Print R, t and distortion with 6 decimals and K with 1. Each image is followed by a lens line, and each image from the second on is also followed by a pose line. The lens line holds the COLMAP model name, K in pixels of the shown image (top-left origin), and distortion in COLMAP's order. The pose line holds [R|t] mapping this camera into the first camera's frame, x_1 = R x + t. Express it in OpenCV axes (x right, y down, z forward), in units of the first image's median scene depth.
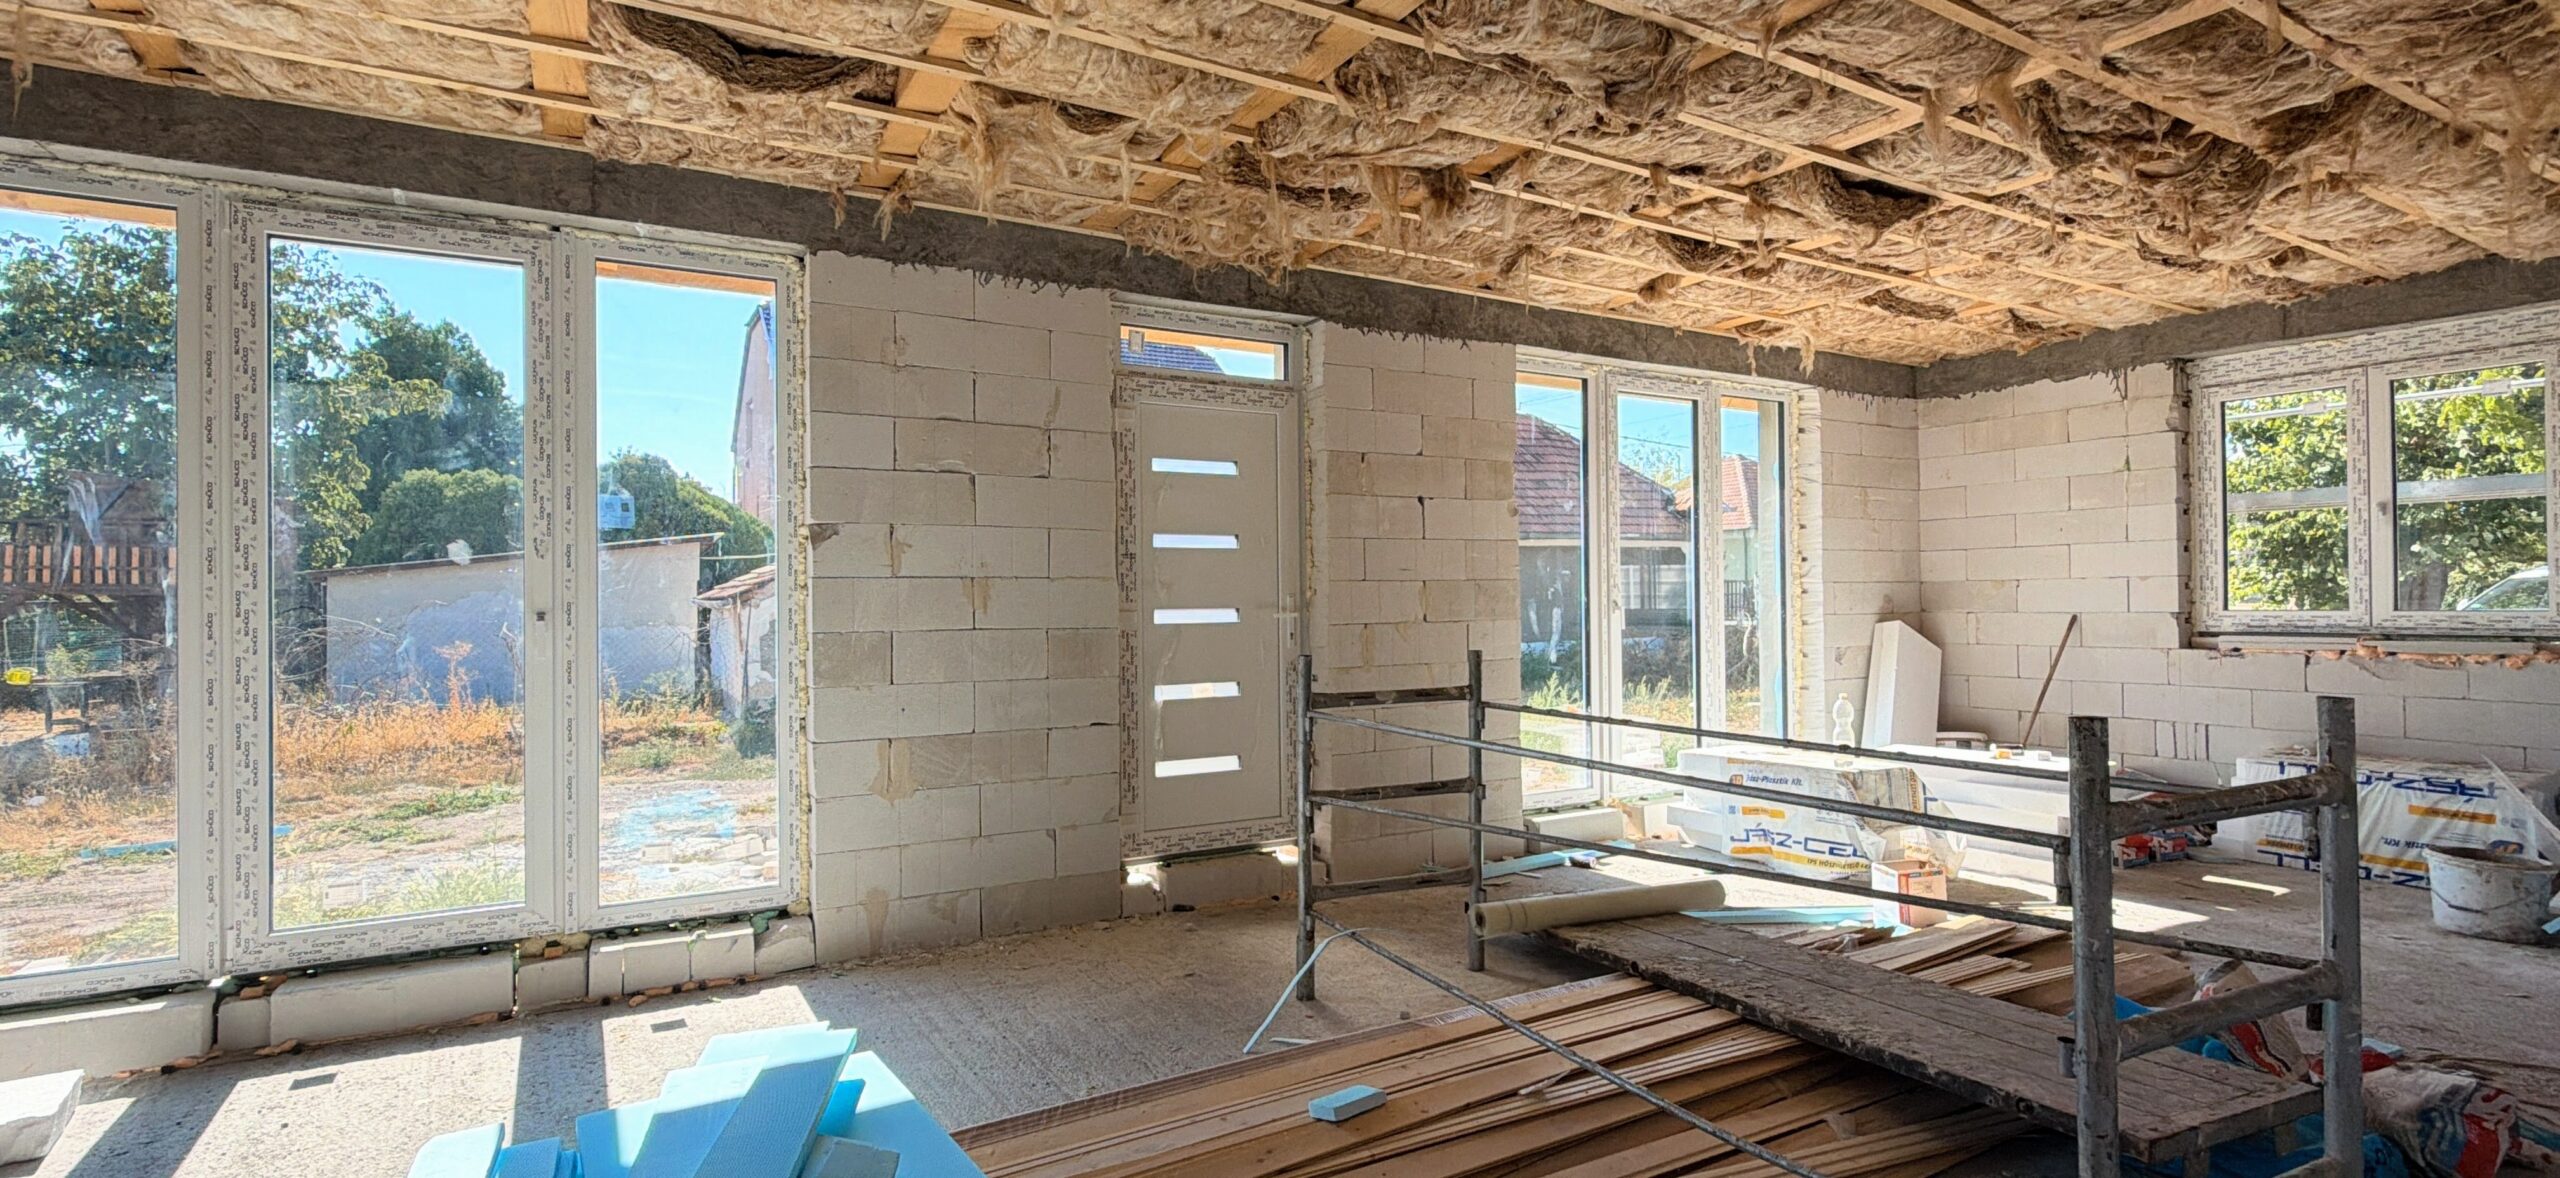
lens RADIAL K [[1162.6, 0, 1282.0], [0, 1162.6, 594.3], [0, 0, 1]] dist [0.000950, -0.000364]
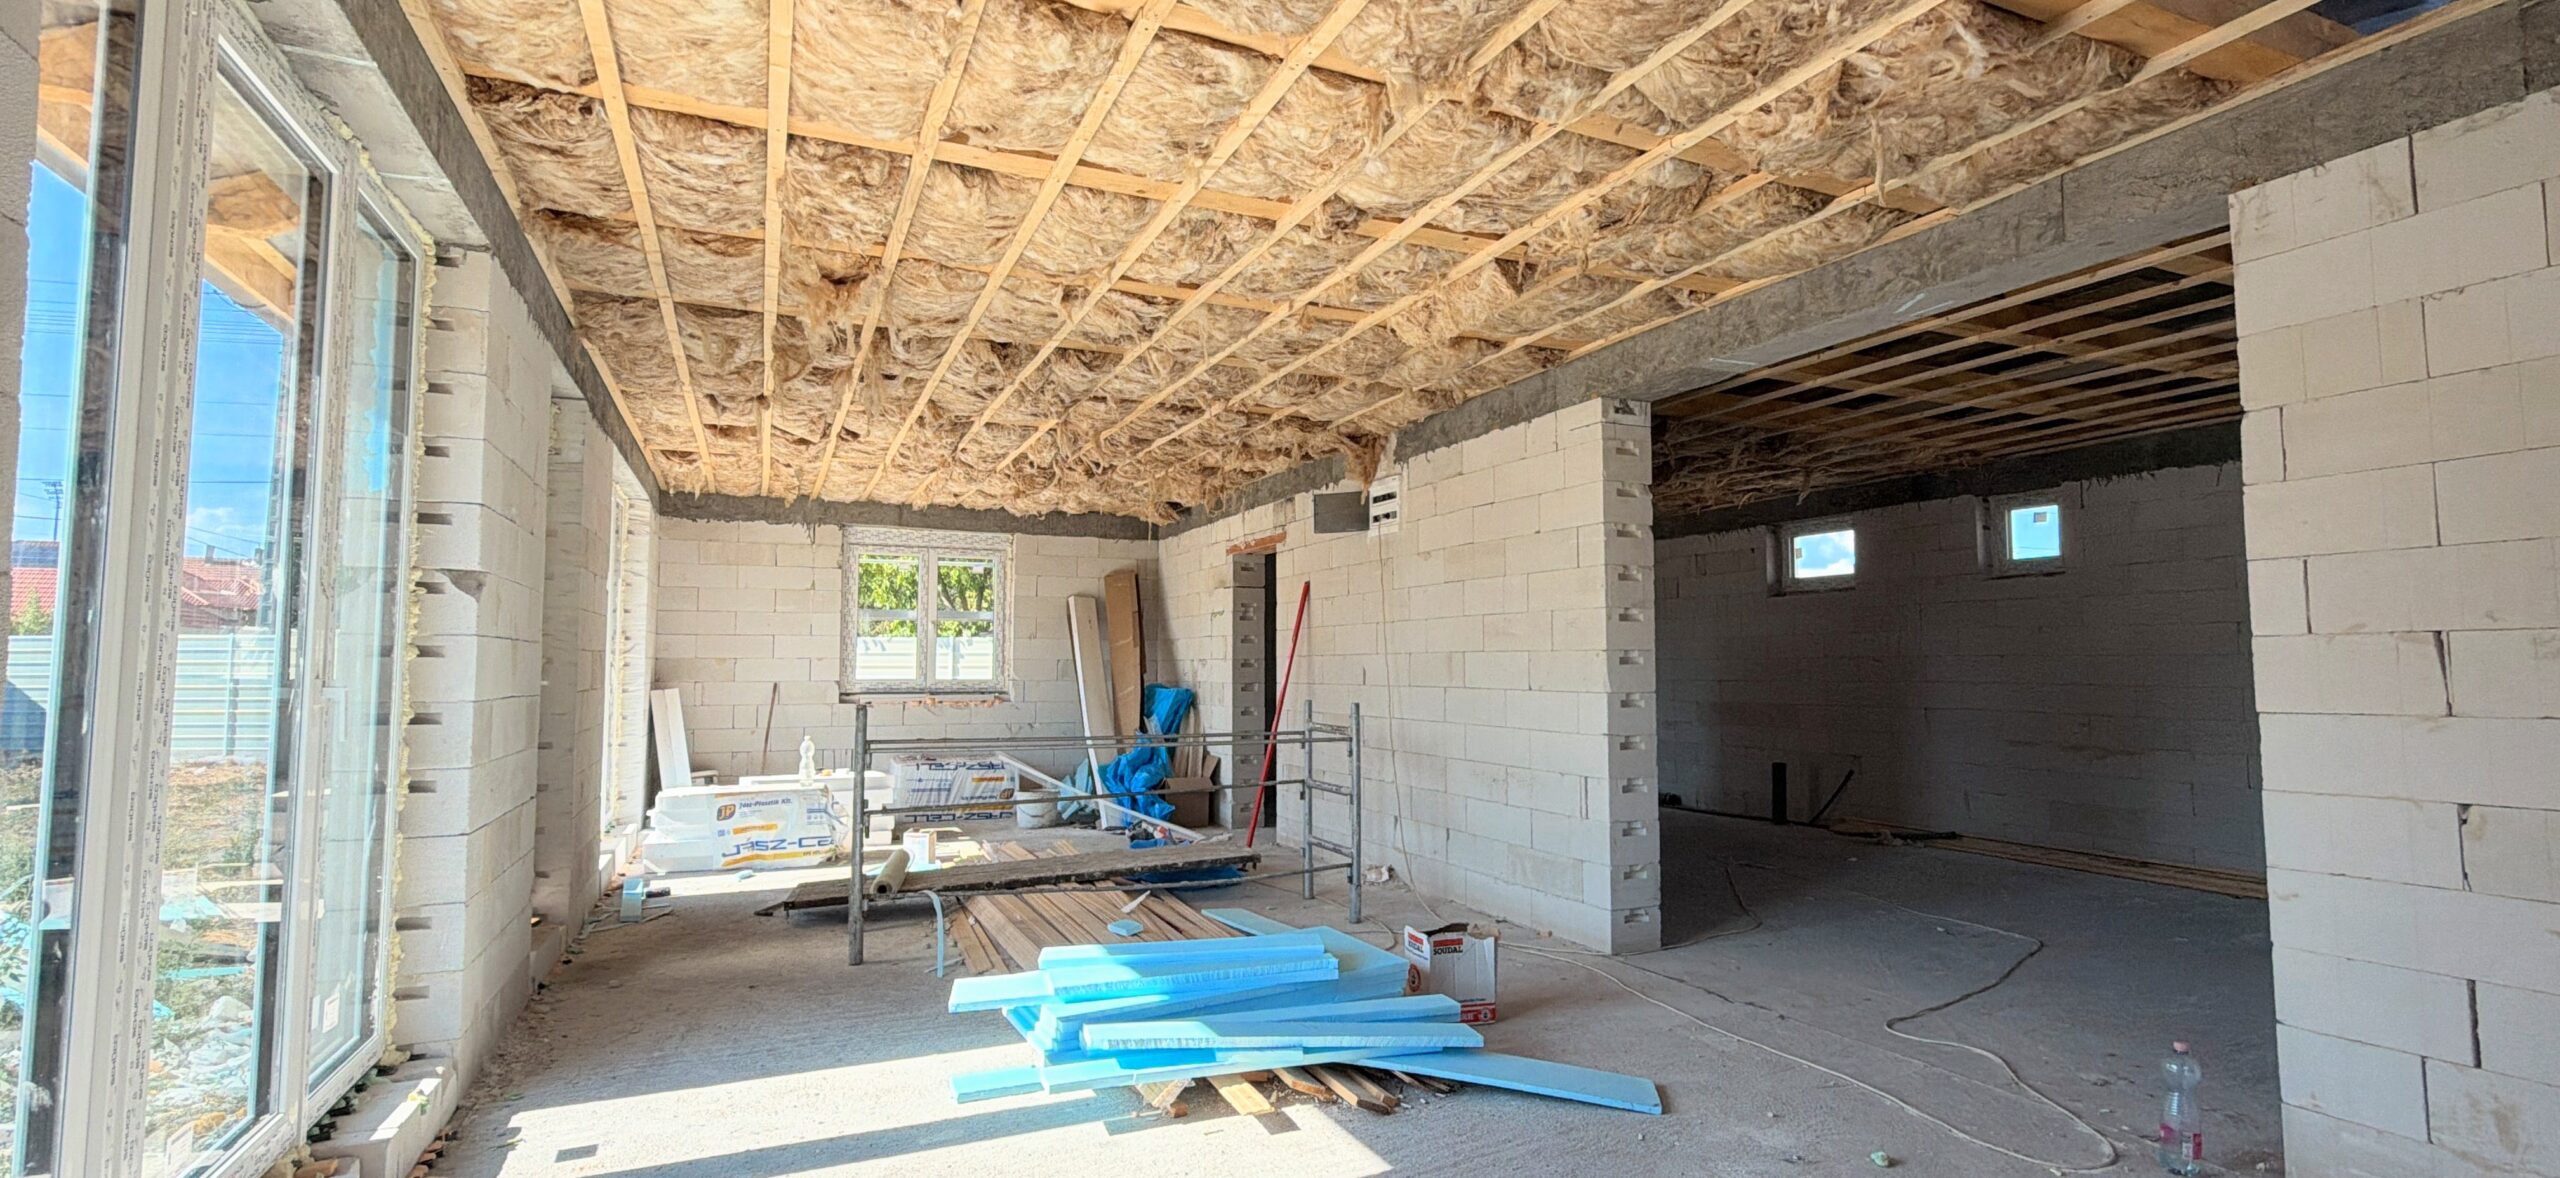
lens RADIAL K [[1162.6, 0, 1282.0], [0, 1162.6, 594.3], [0, 0, 1]] dist [0.000950, -0.000364]
pose [[0.107631, 0.072923, 0.991513, -1.061983], [-0.007139, 0.997337, -0.072576, 0.011591], [-0.994165, 0.000733, 0.107865, 0.297838]]
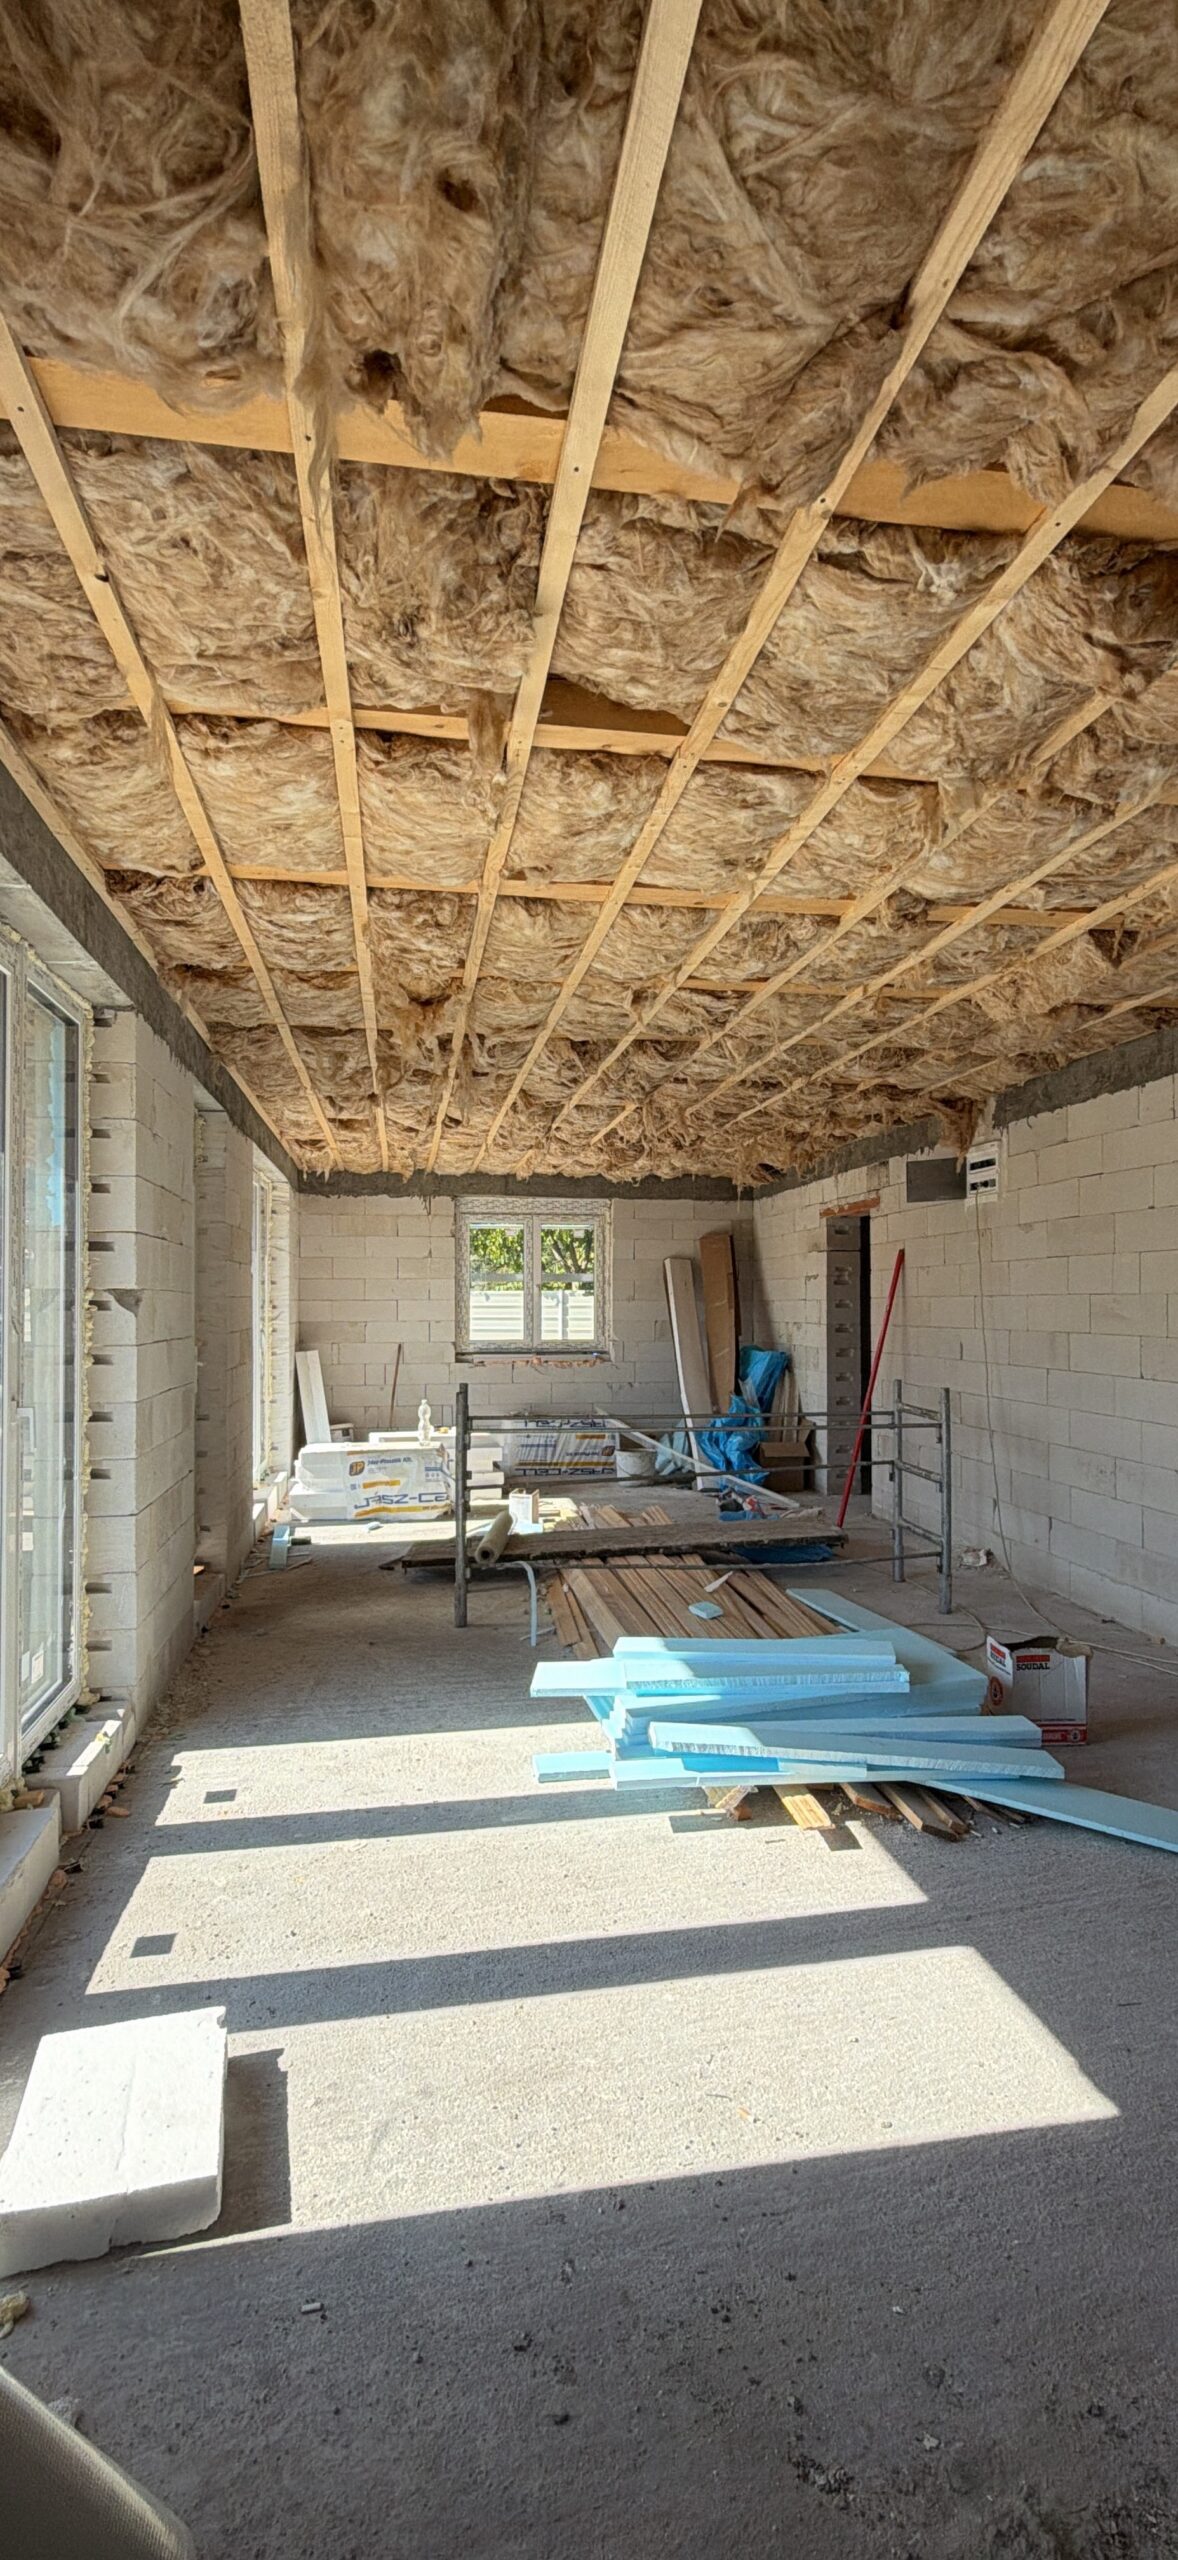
lens RADIAL K [[1162.6, 0, 589.7], [0, 1162.6, 1289.2], [0, 0, 1]] dist [0.000950, -0.000364]
pose [[0.359522, 0.021648, 0.932886, -1.065052], [-0.007723, 0.999766, -0.020223, -0.040425], [-0.933105, 0.000066, 0.359605, 0.263284]]
